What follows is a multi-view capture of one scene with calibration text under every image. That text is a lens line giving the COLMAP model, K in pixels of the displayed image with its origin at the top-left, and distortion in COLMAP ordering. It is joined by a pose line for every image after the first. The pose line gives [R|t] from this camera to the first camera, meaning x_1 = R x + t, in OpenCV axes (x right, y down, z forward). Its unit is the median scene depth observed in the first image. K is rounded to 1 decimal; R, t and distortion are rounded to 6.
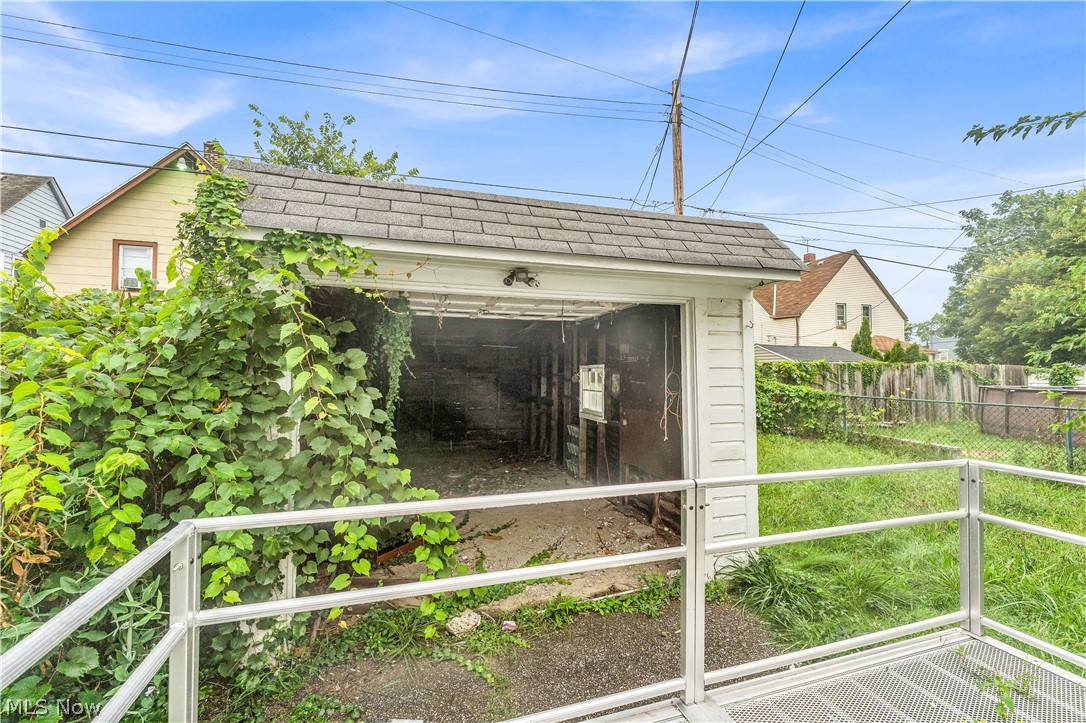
lens RADIAL K [[435.1, 0, 533.5], [0, 435.1, 362.5], [0, 0, 1]] dist [0.003188, 0.000479]
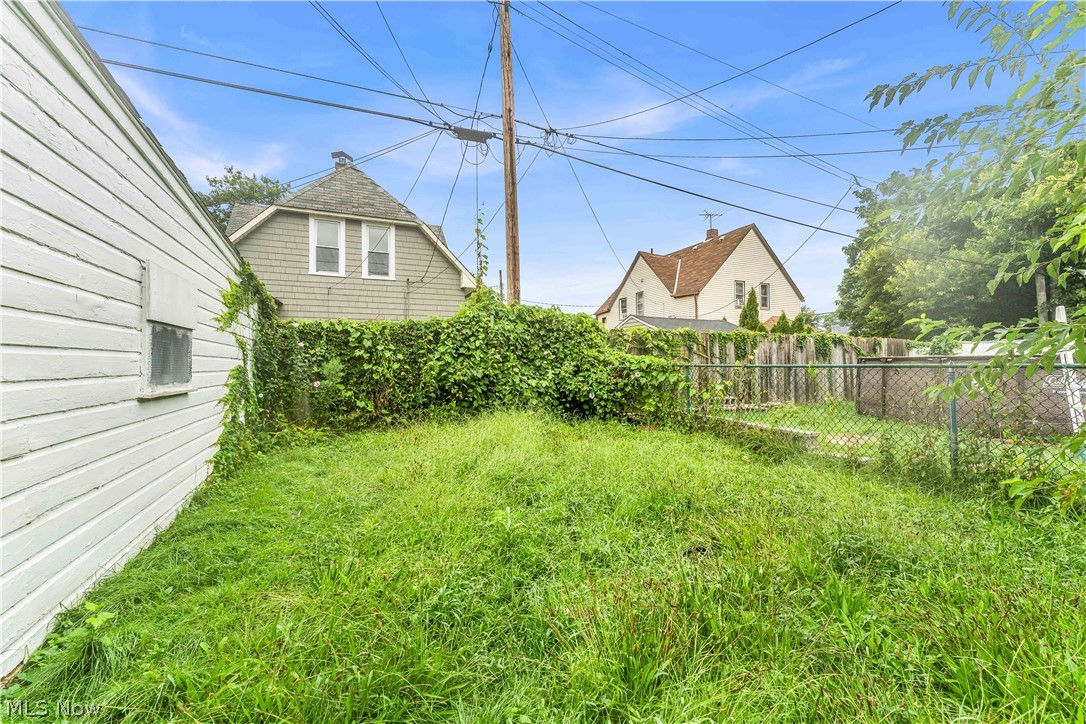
lens RADIAL K [[435.1, 0, 551.0], [0, 435.1, 361.4], [0, 0, 1]] dist [0.003188, 0.000479]
pose [[0.988541, -0.002070, 0.150937, 0.274519], [0.000573, 0.999950, 0.009961, 0.045098], [-0.150950, -0.009760, 0.988493, 0.229980]]
